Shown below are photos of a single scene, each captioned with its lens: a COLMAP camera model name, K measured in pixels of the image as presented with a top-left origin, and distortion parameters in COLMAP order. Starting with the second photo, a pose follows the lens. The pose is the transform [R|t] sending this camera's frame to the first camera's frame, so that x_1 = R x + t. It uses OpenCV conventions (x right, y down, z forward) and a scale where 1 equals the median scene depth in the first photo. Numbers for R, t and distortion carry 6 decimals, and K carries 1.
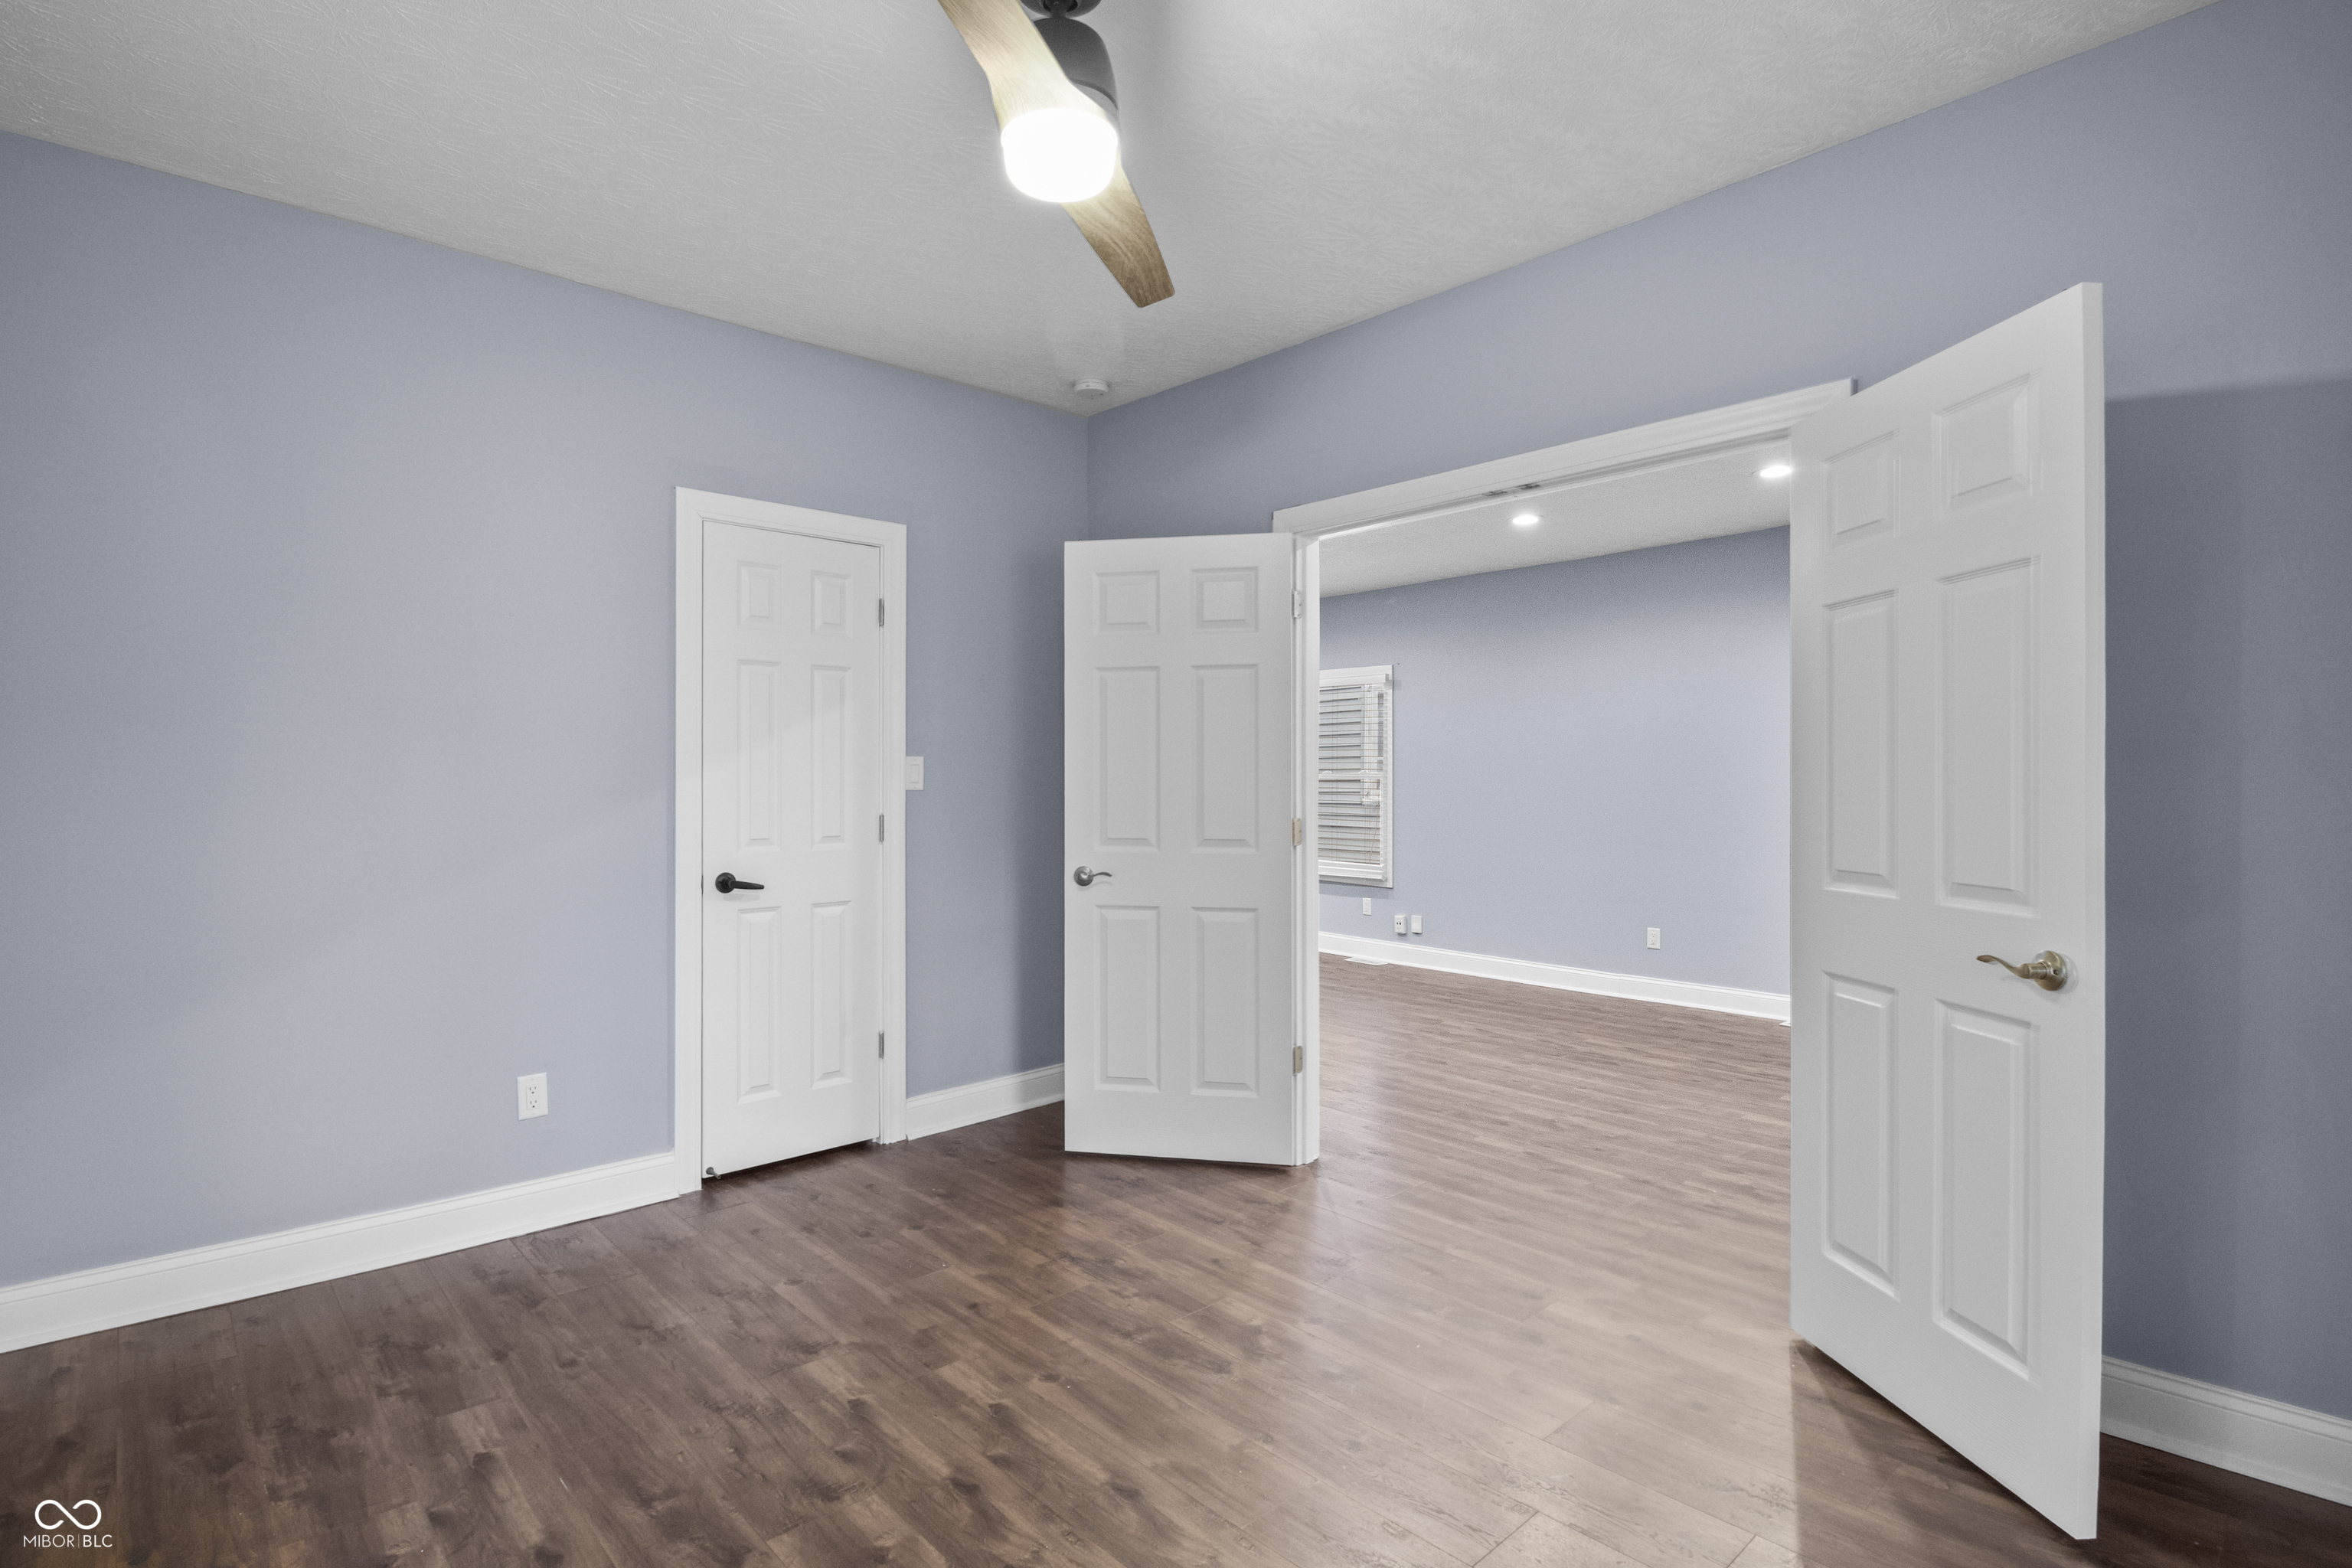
lens RADIAL K [[1085.1, 0, 1185.7], [0, 1085.1, 784.2], [0, 0, 1]] dist [-0.011980, -0.001098]
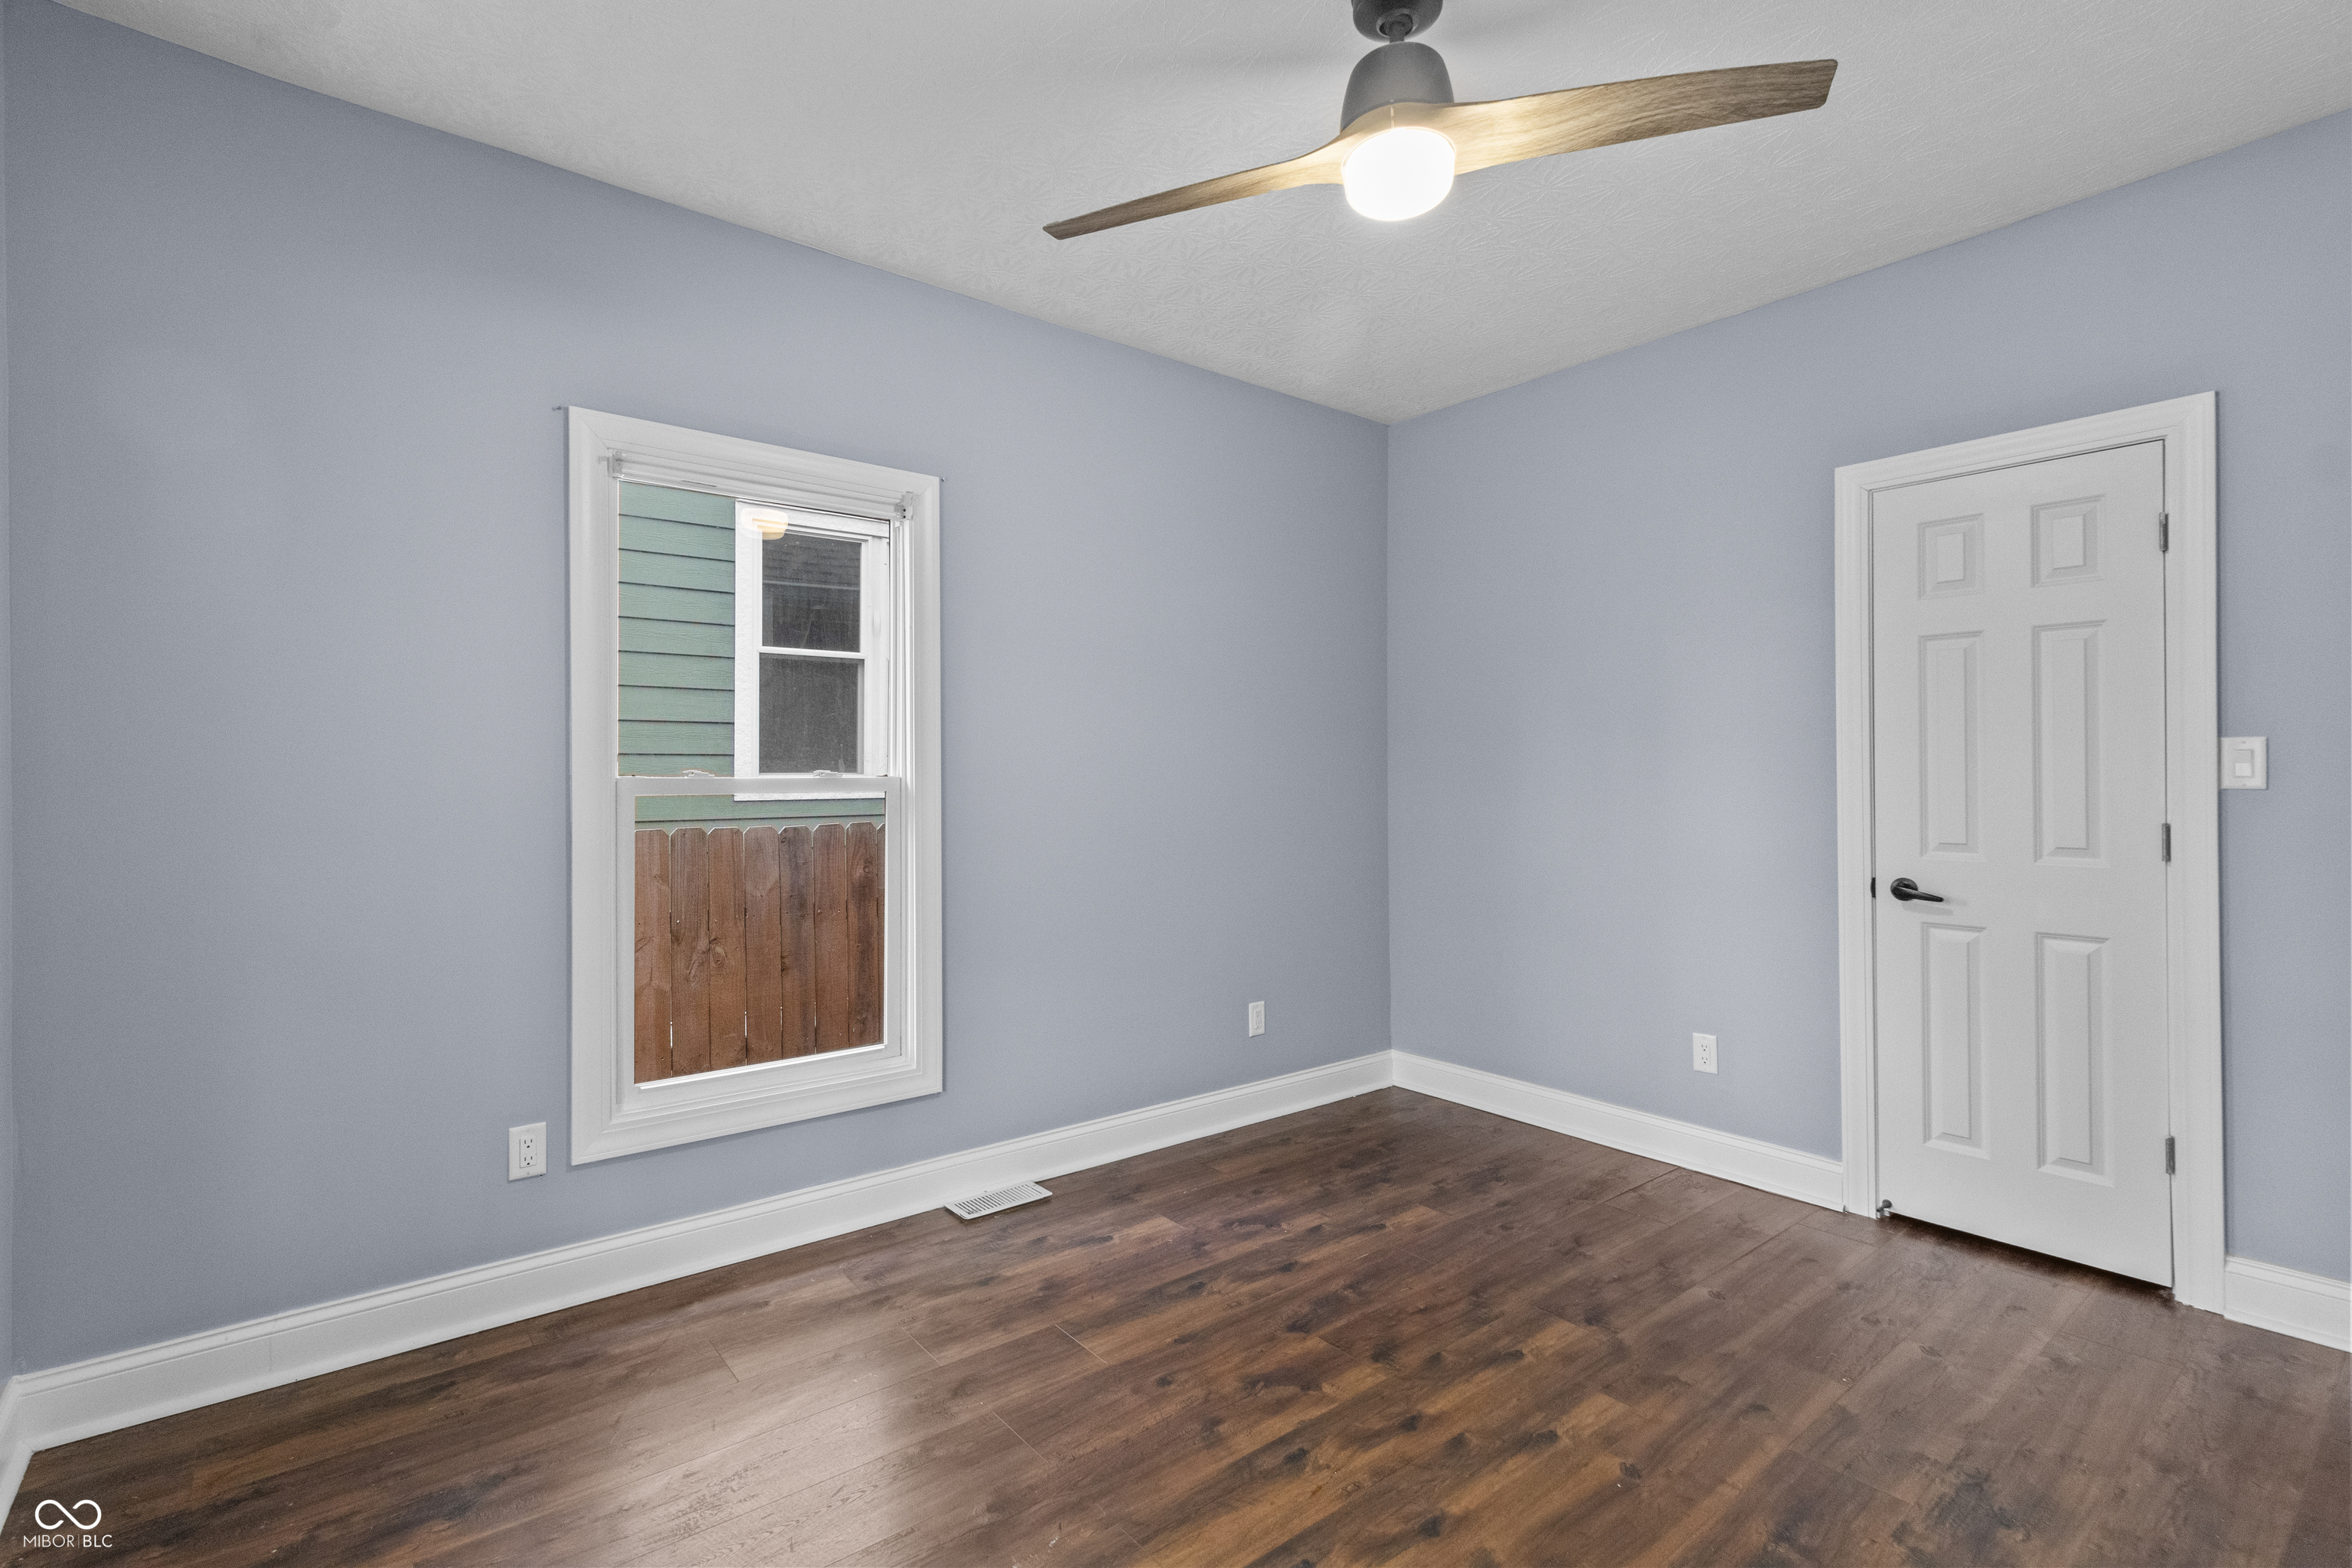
lens RADIAL K [[1085.1, 0, 1181.2], [0, 1085.1, 770.7], [0, 0, 1]] dist [-0.011980, -0.001098]
pose [[-0.052618, -0.003432, -0.998609, 0.710284], [-0.000711, 0.999994, -0.003399, -0.004576], [0.998614, 0.000531, -0.052620, 0.649490]]
